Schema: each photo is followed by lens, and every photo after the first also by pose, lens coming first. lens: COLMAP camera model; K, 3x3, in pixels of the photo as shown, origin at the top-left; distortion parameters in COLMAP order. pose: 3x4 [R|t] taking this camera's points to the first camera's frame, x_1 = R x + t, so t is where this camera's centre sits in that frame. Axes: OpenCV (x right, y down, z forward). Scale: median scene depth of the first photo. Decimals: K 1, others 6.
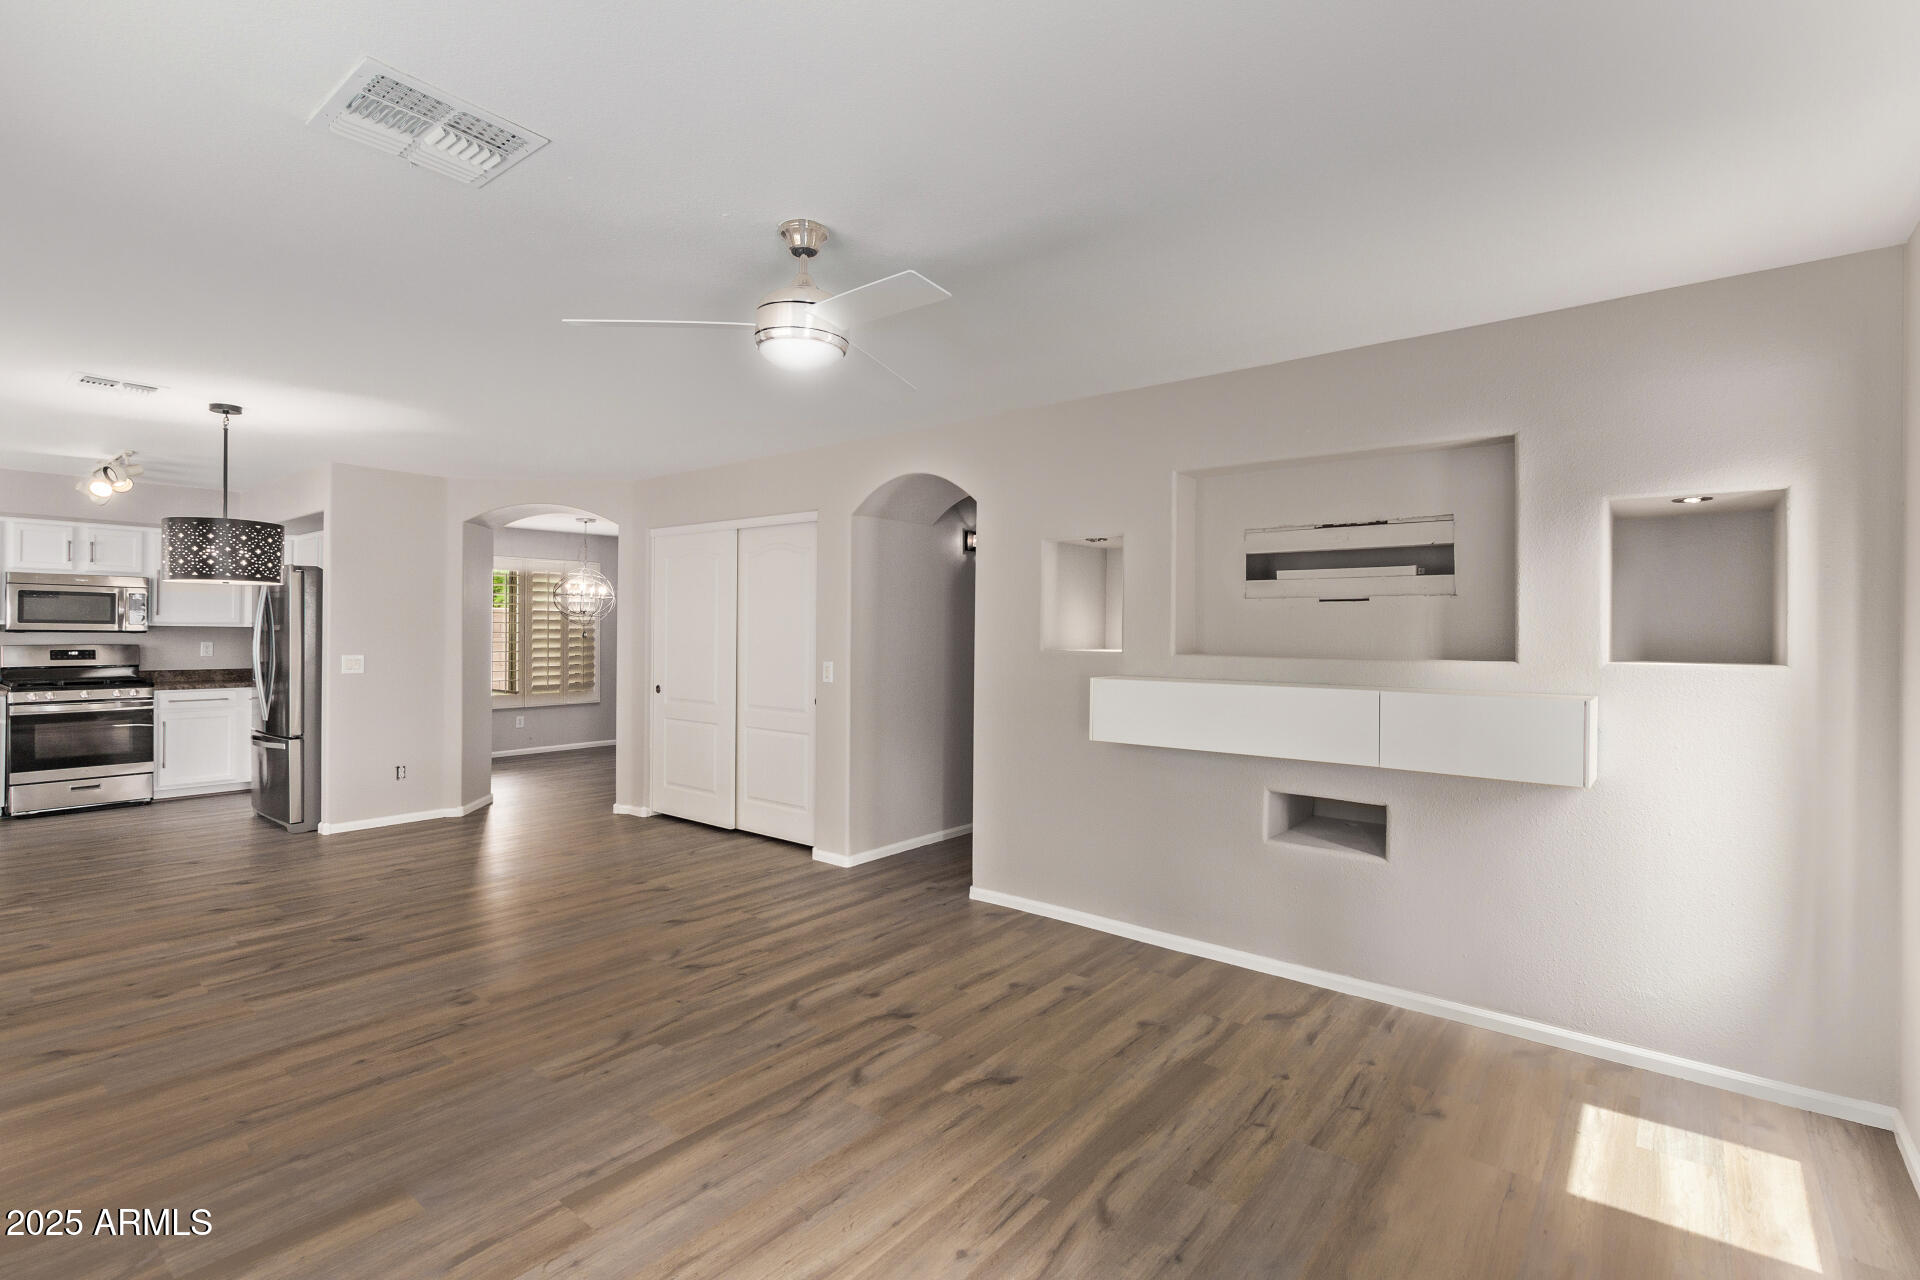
lens RADIAL K [[883.5, 0, 965.2], [0, 883.5, 633.0], [0, 0, 1]] dist [-0.000770, 0.000416]
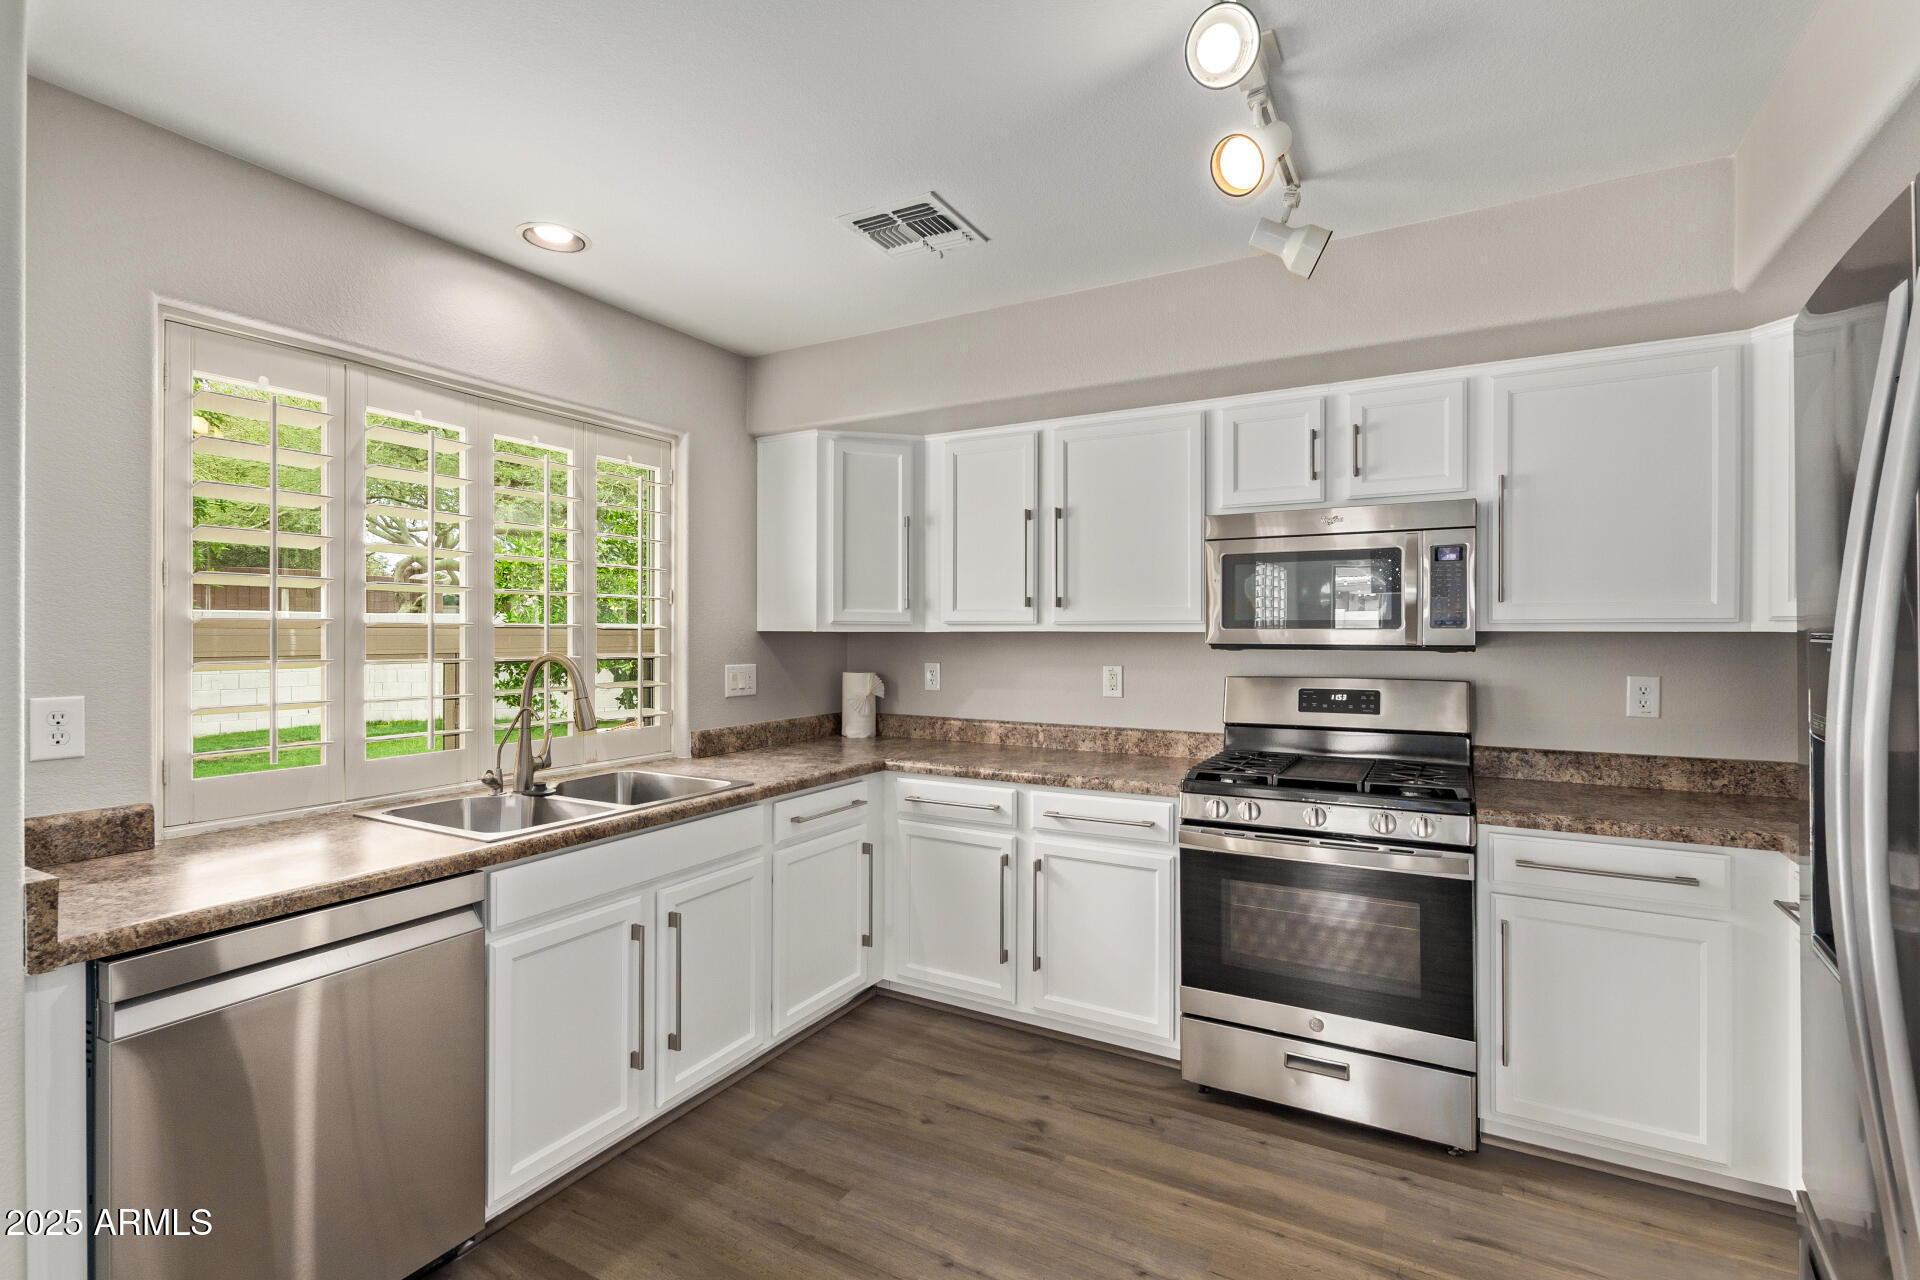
lens RADIAL K [[883.5, 0, 967.6], [0, 883.5, 634.4], [0, 0, 1]] dist [-0.000770, 0.000416]
pose [[0.159128, -0.007515, -0.987229, -0.987512], [0.001855, 0.999972, -0.007313, -0.008429], [0.987256, -0.000667, 0.159137, 1.208388]]
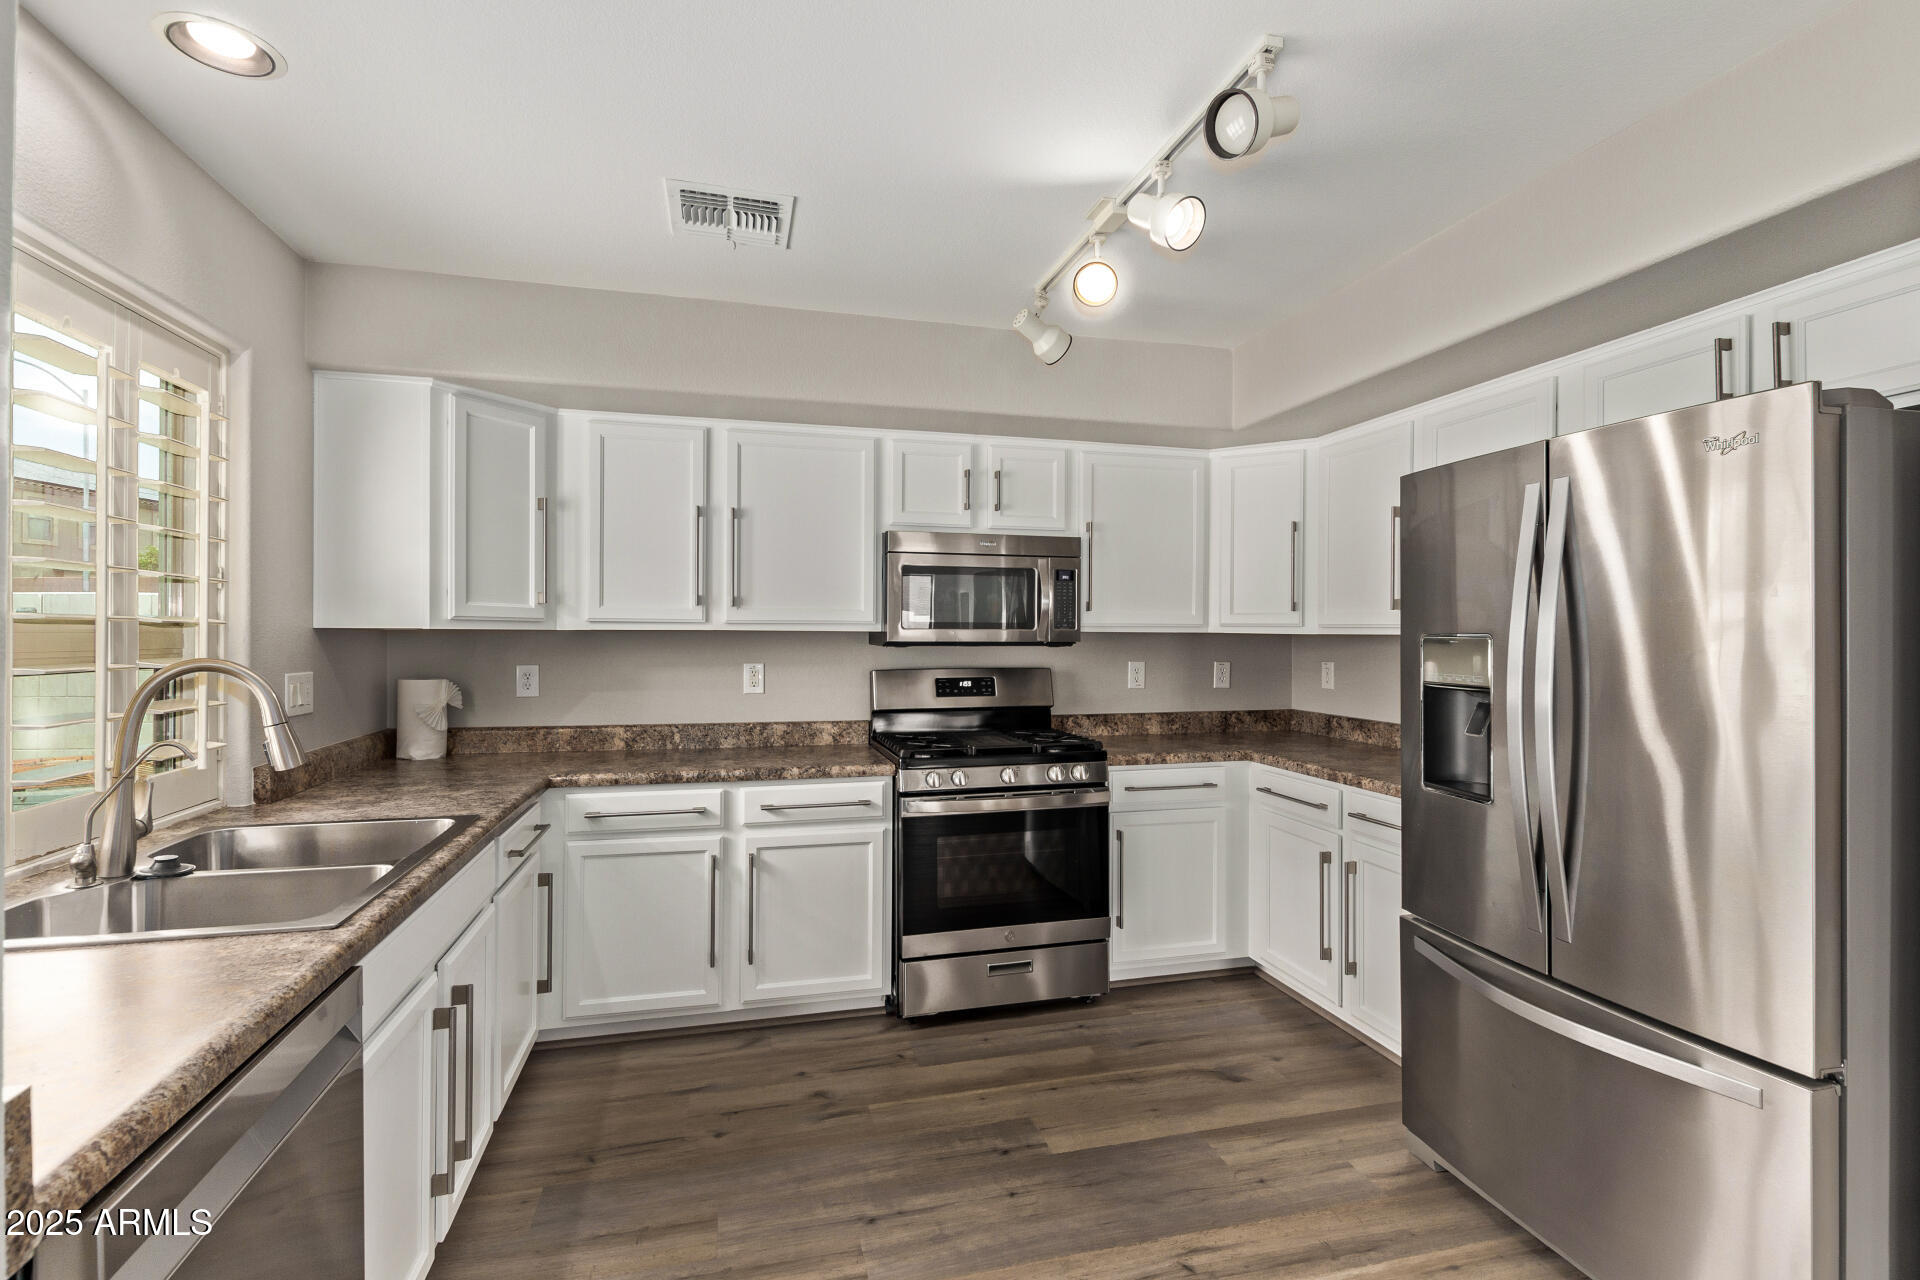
lens RADIAL K [[883.5, 0, 958.4], [0, 883.5, 633.8], [0, 0, 1]] dist [-0.000770, 0.000416]
pose [[0.799790, -0.006292, -0.600247, -1.106760], [0.004493, 0.999980, -0.004496, -0.008948], [0.600263, 0.000899, 0.799802, 0.910485]]
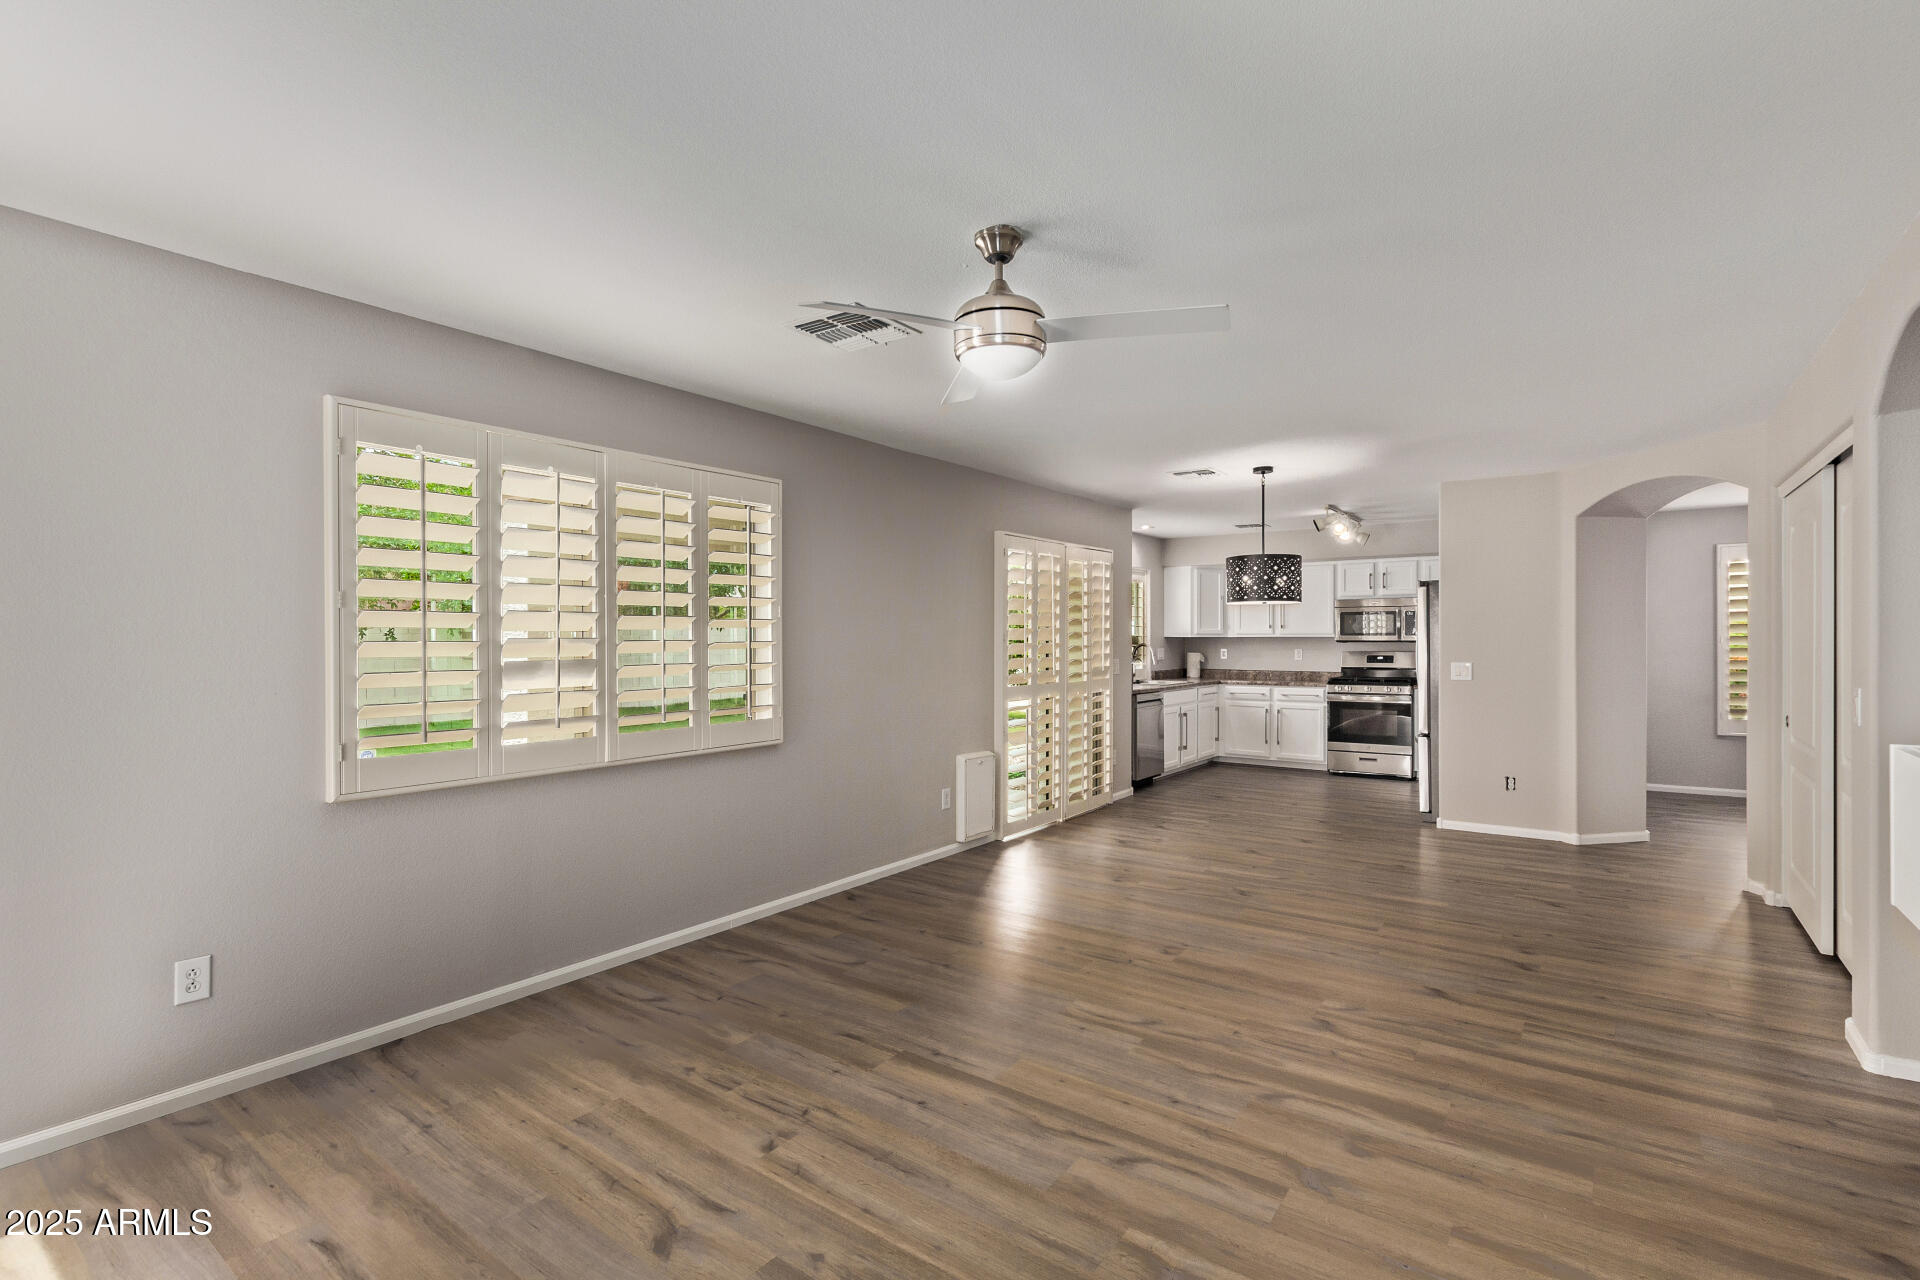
lens RADIAL K [[883.5, 0, 965.1], [0, 883.5, 648.7], [0, 0, 1]] dist [-0.000770, 0.000416]
pose [[0.040204, 0.003317, -0.999186, 0.462757], [0.002786, 0.999990, 0.003432, 0.004473], [0.999188, -0.002921, 0.040194, 0.521400]]
